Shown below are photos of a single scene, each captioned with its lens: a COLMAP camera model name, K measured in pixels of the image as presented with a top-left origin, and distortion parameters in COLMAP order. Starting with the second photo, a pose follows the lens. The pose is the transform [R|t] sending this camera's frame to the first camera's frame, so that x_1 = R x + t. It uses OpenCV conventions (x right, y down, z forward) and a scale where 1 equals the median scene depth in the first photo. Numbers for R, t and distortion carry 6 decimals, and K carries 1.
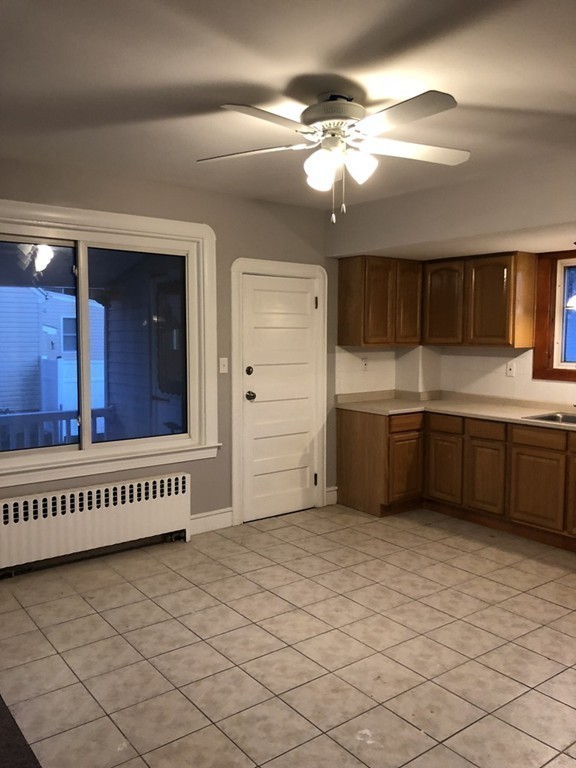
lens RADIAL K [[627.8, 0, 285.2], [0, 627.8, 378.5], [0, 0, 1]] dist [0.049200, -0.049768]
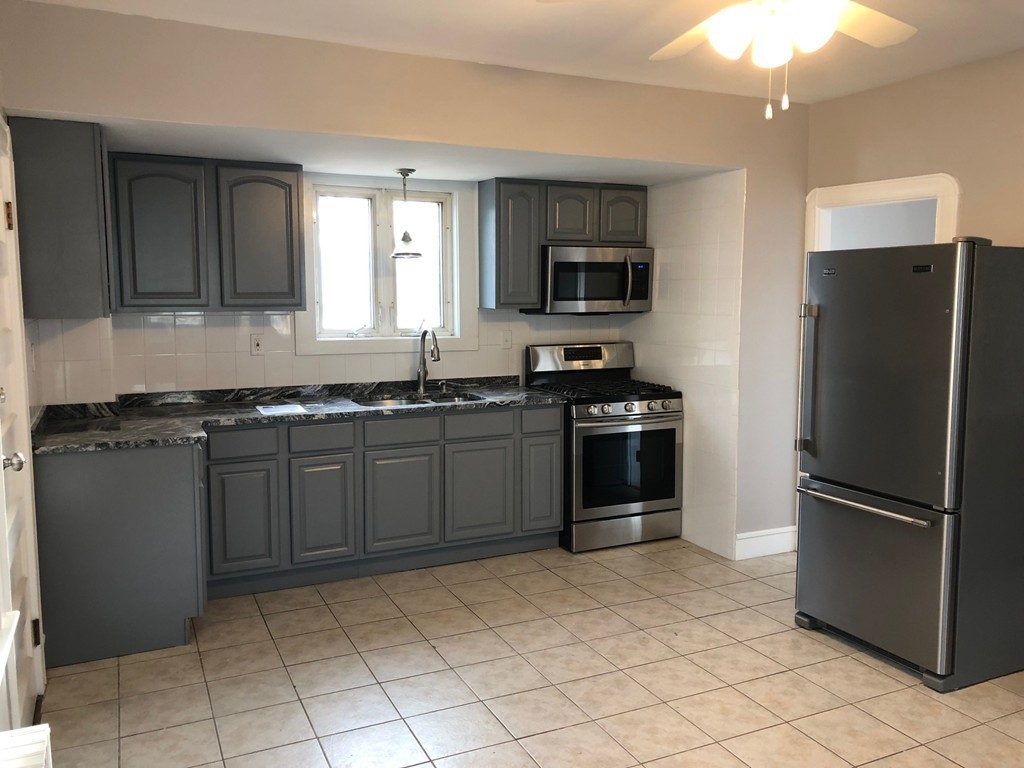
lens RADIAL K [[837.1, 0, 512.3], [0, 837.1, 373.6], [0, 0, 1]] dist [0.049200, -0.049768]
pose [[0.211297, -0.102390, 0.972044, -0.508772], [0.070716, 0.993493, 0.089278, -0.051140], [-0.974860, 0.049875, 0.217163, 0.654016]]
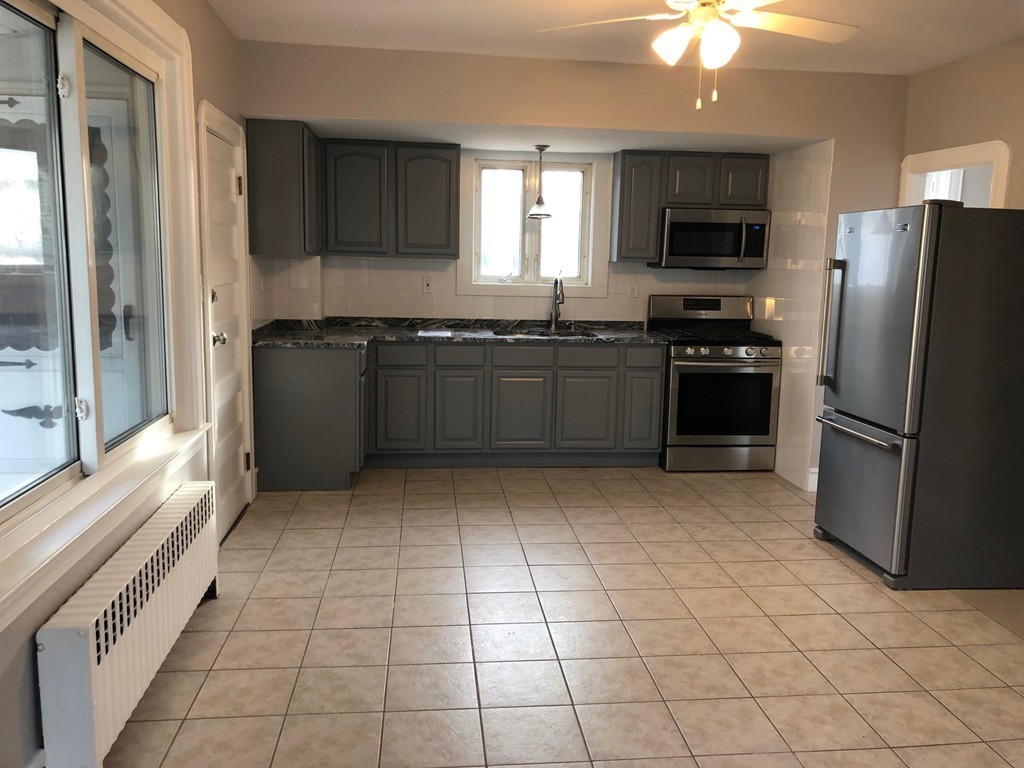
lens RADIAL K [[837.1, 0, 515.2], [0, 837.1, 370.5], [0, 0, 1]] dist [0.049200, -0.049768]
pose [[0.516847, -0.111547, 0.848779, -0.642674], [0.041246, 0.993568, 0.105460, -0.015895], [-0.855083, -0.019498, 0.518124, 0.370928]]
